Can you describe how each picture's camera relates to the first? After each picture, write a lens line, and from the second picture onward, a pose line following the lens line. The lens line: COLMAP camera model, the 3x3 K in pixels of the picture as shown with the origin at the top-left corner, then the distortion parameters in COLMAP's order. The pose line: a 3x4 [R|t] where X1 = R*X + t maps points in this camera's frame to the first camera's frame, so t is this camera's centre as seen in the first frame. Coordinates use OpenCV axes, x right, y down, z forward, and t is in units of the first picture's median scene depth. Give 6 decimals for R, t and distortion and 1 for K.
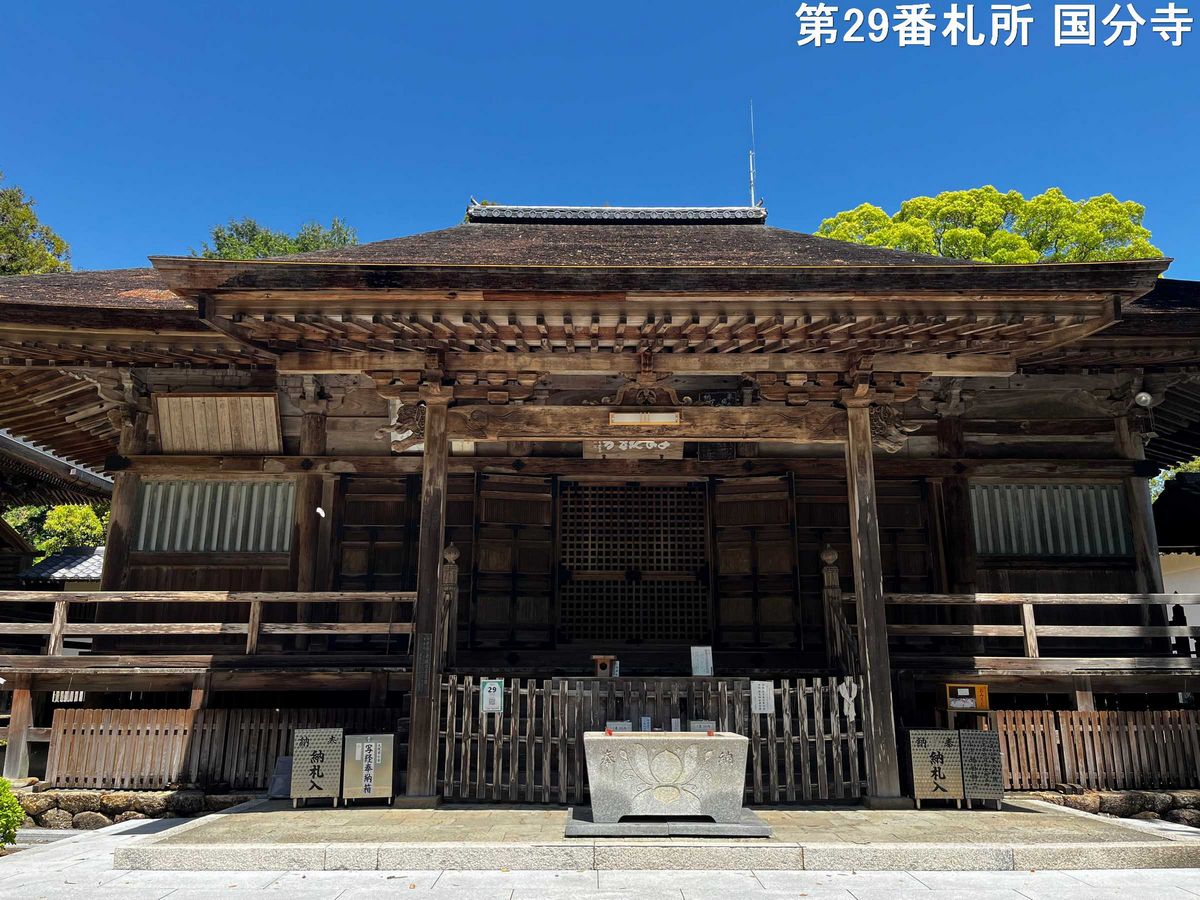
lens RADIAL K [[913.7, 0, 596.6], [0, 913.7, 451.9], [0, 0, 1]] dist [0.029291, -0.021625]
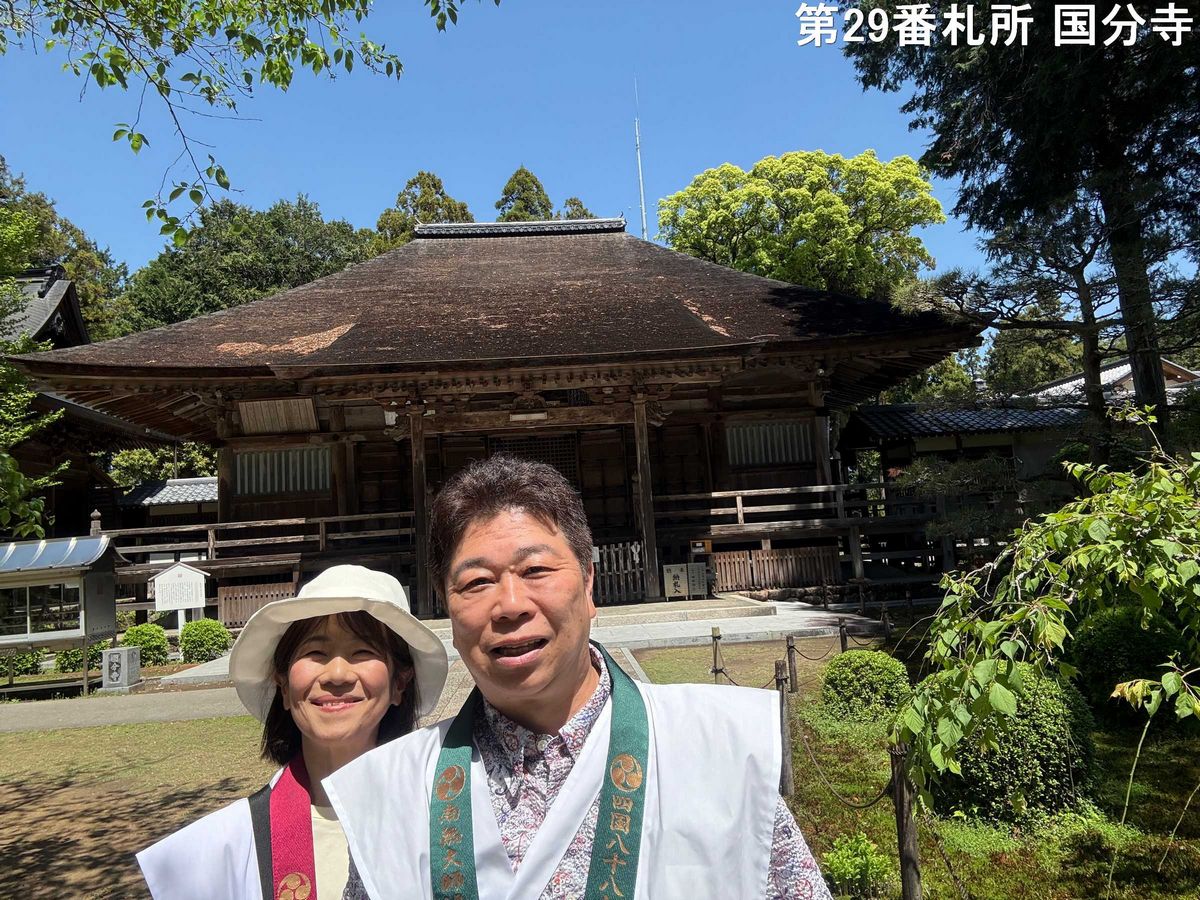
lens RADIAL K [[810.4, 0, 601.5], [0, 810.4, 454.7], [0, 0, 1]] dist [0.077839, -0.008768]
pose [[0.995786, -0.059420, 0.069856, 0.074672], [0.048915, 0.988441, 0.143500, -0.175324], [-0.077575, -0.139479, 0.987182, -0.625977]]
